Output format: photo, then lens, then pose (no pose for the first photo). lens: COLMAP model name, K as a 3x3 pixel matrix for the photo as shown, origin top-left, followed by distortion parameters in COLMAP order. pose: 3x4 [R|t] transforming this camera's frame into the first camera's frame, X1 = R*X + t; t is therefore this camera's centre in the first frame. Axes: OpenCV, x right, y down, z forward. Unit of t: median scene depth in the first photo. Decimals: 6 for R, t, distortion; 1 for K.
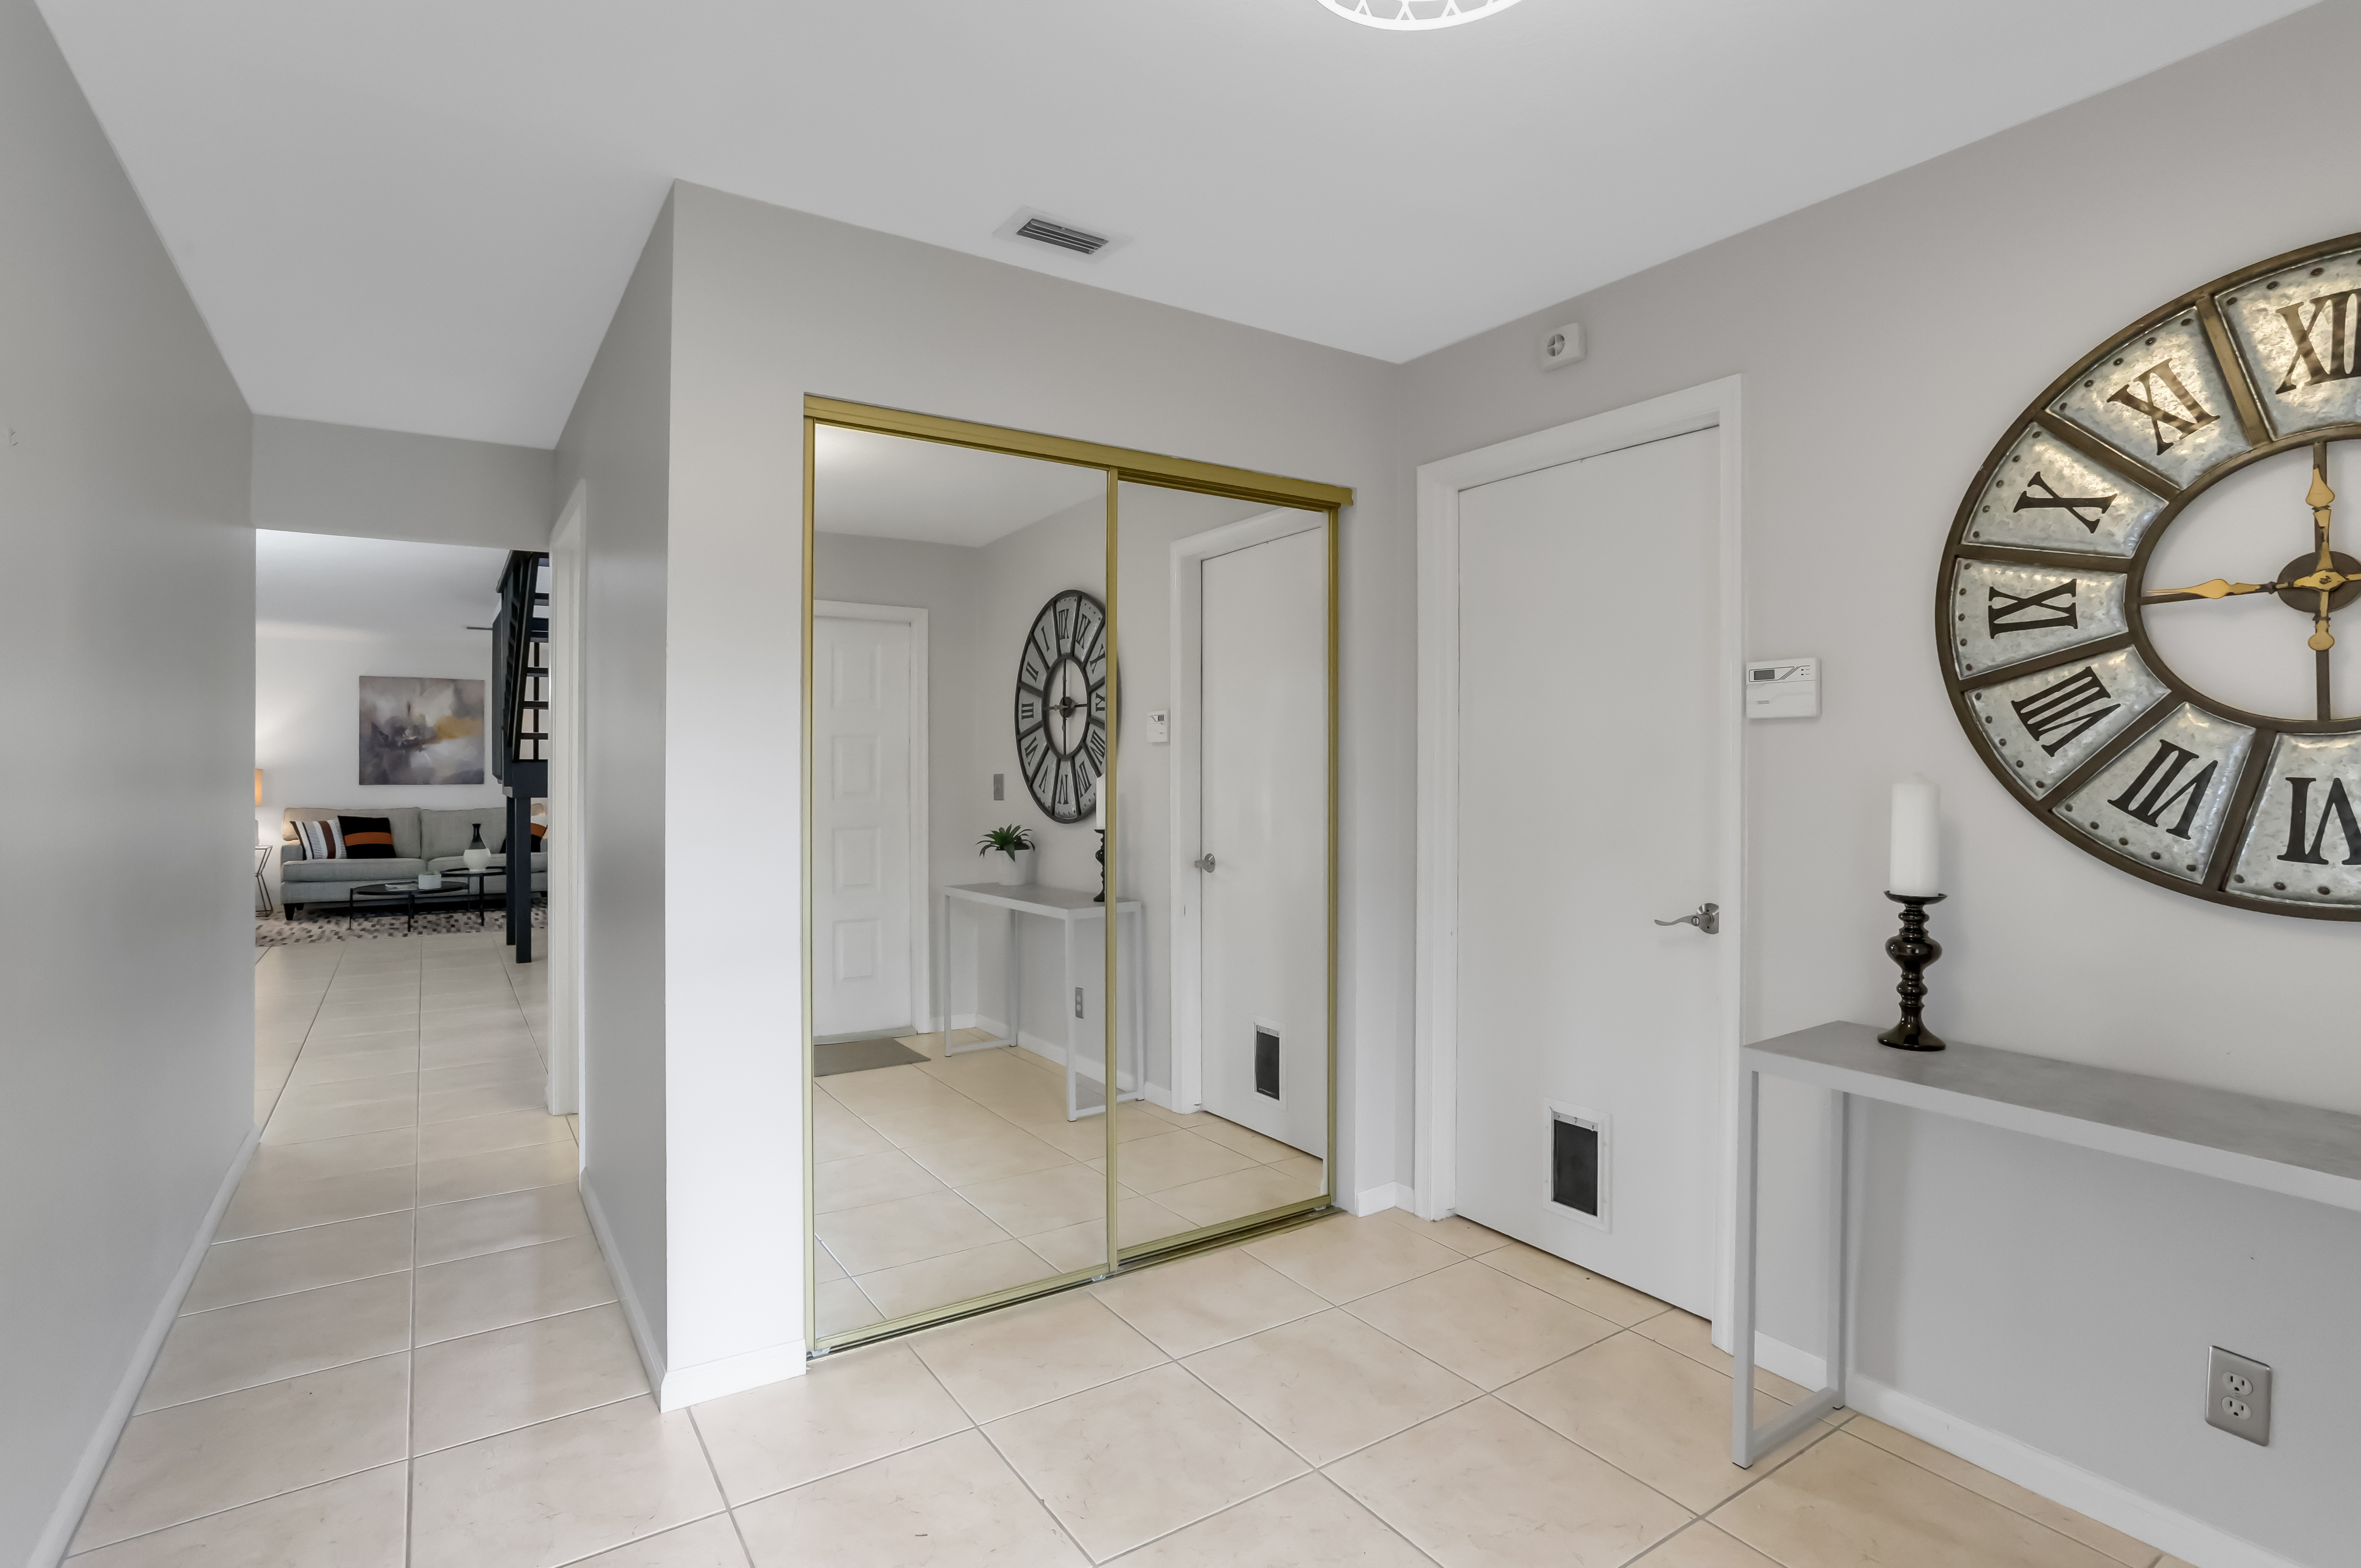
lens RADIAL K [[1154.9, 0, 1173.7], [0, 1154.9, 758.6], [0, 0, 1]] dist [-0.005913, -0.000361]
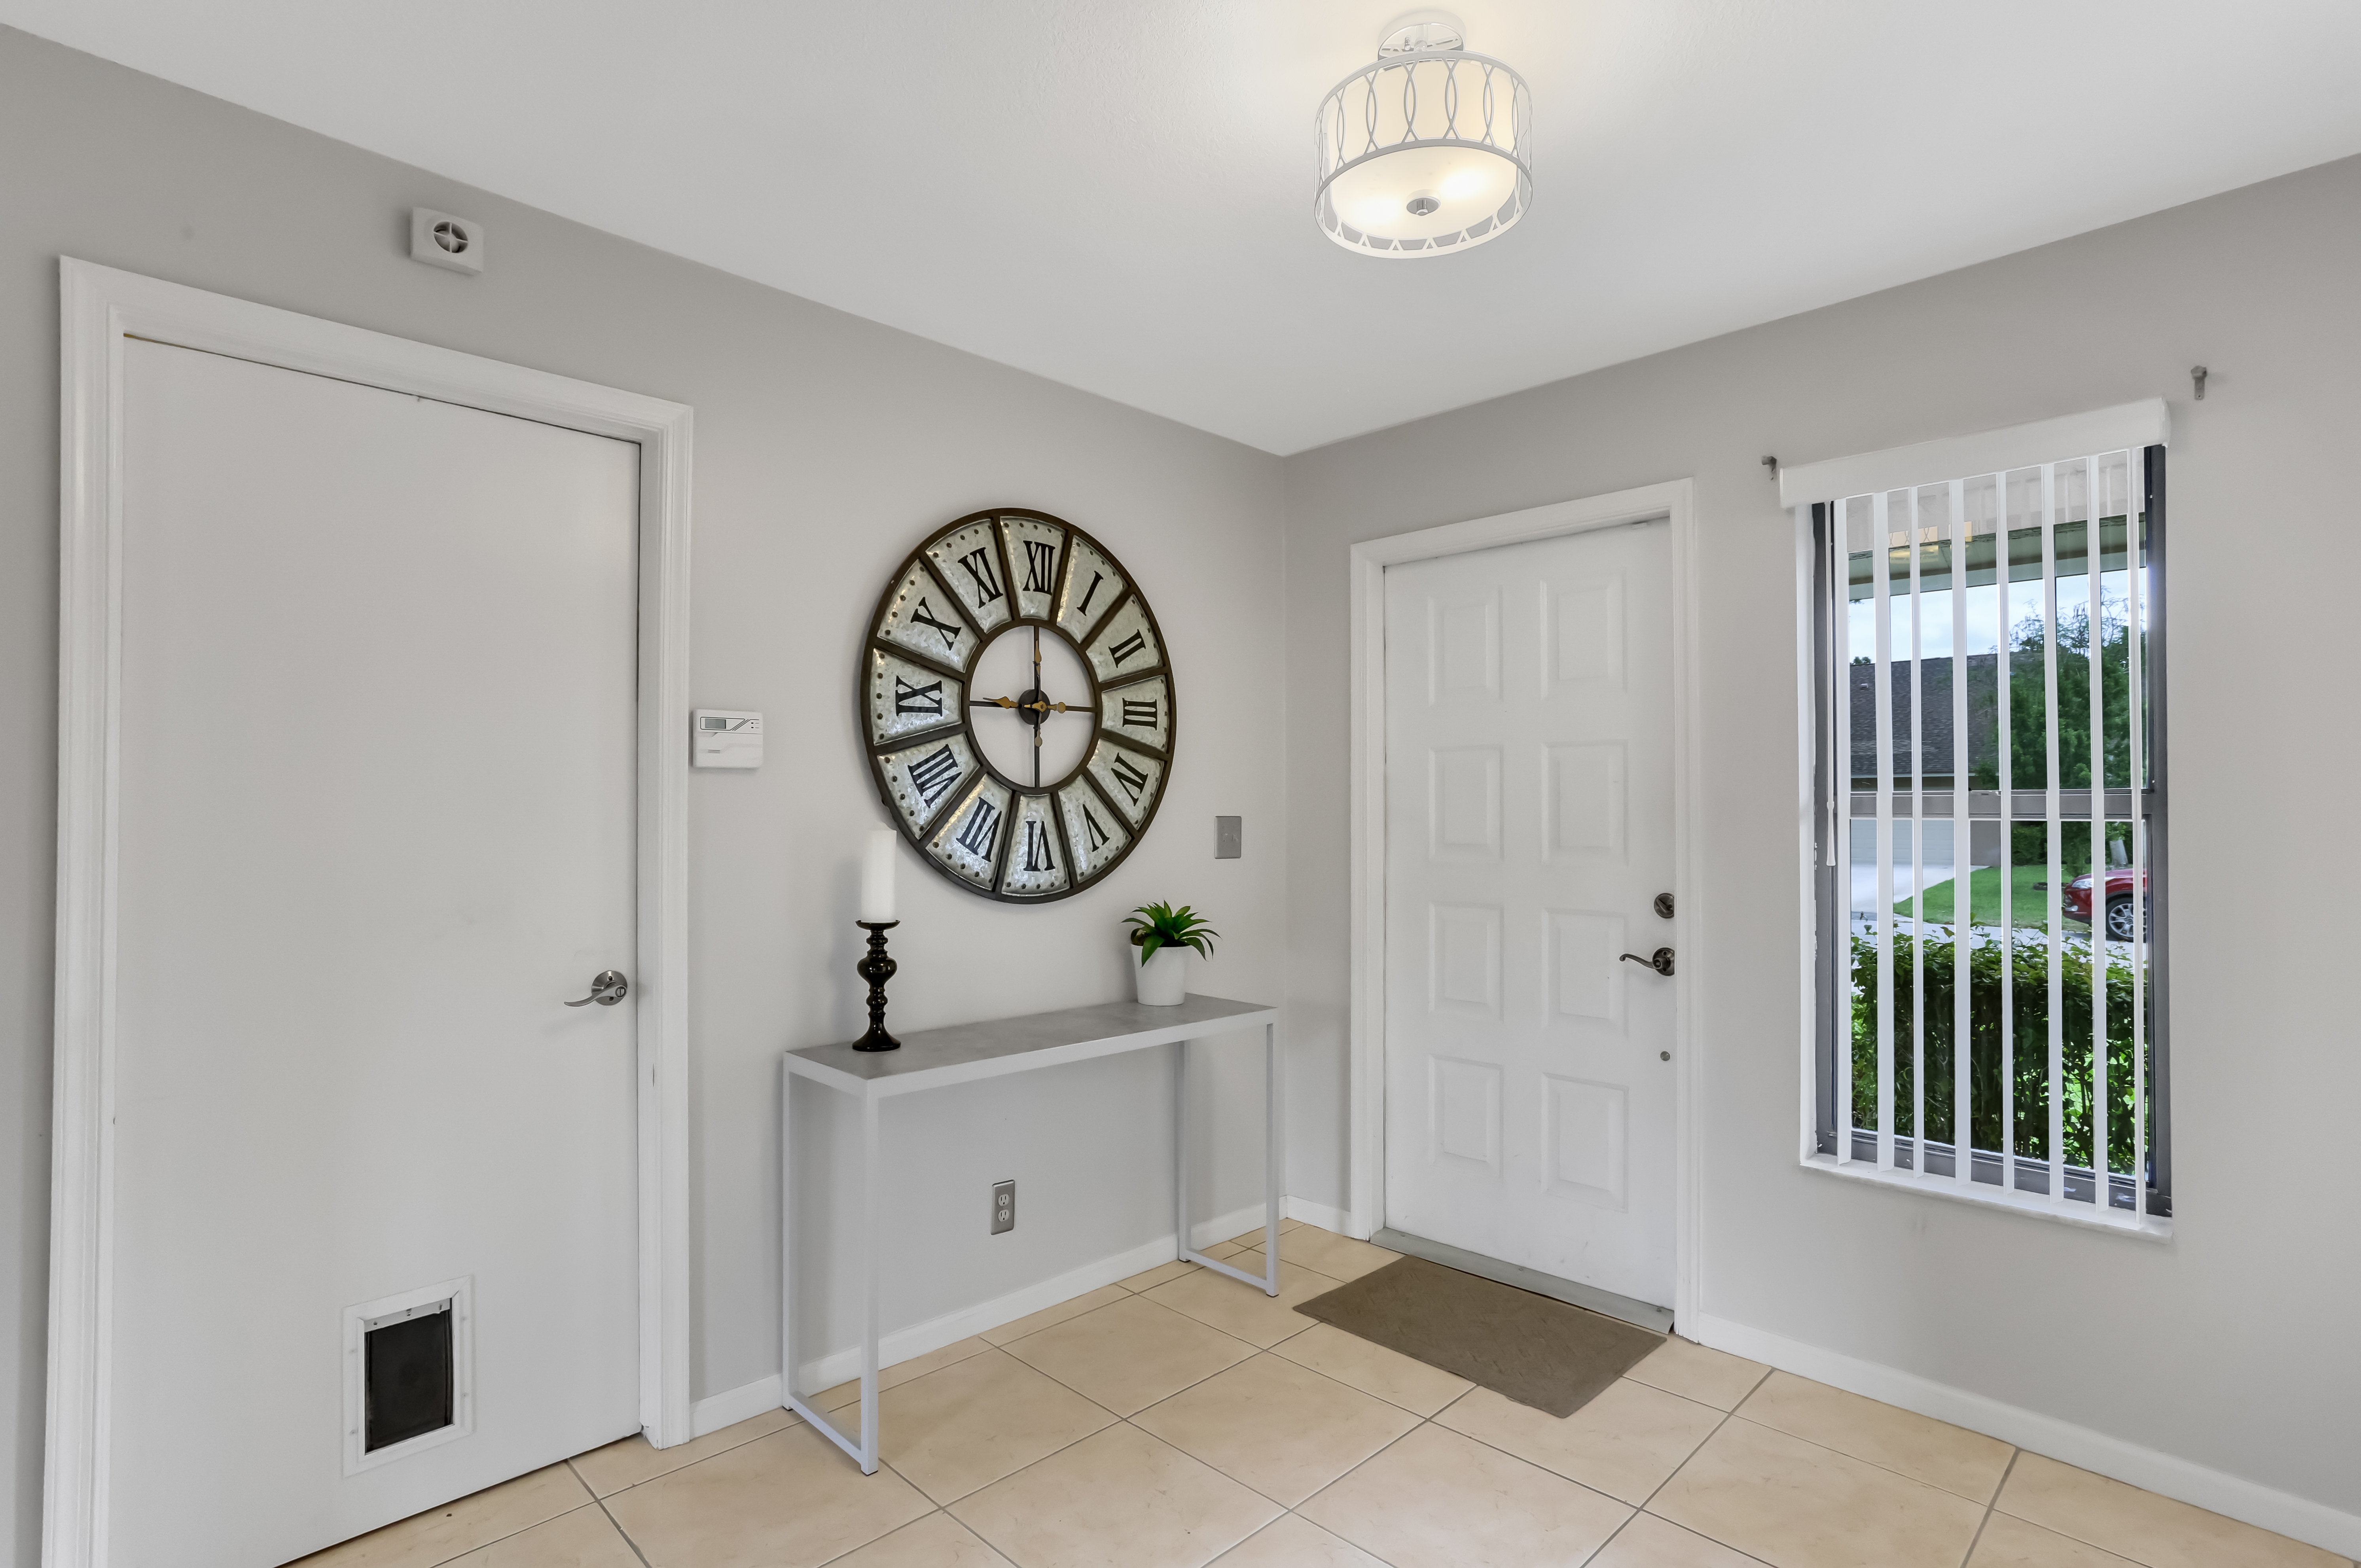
lens RADIAL K [[1161.8, 0, 1180.5], [0, 1161.8, 784.0], [0, 0, 1]] dist [-0.077294, 0.053864]
pose [[-0.182624, 0.030040, 0.982724, -0.645715], [0.004794, 0.999548, -0.029664, 0.012322], [-0.983171, -0.000706, -0.182686, 0.968167]]
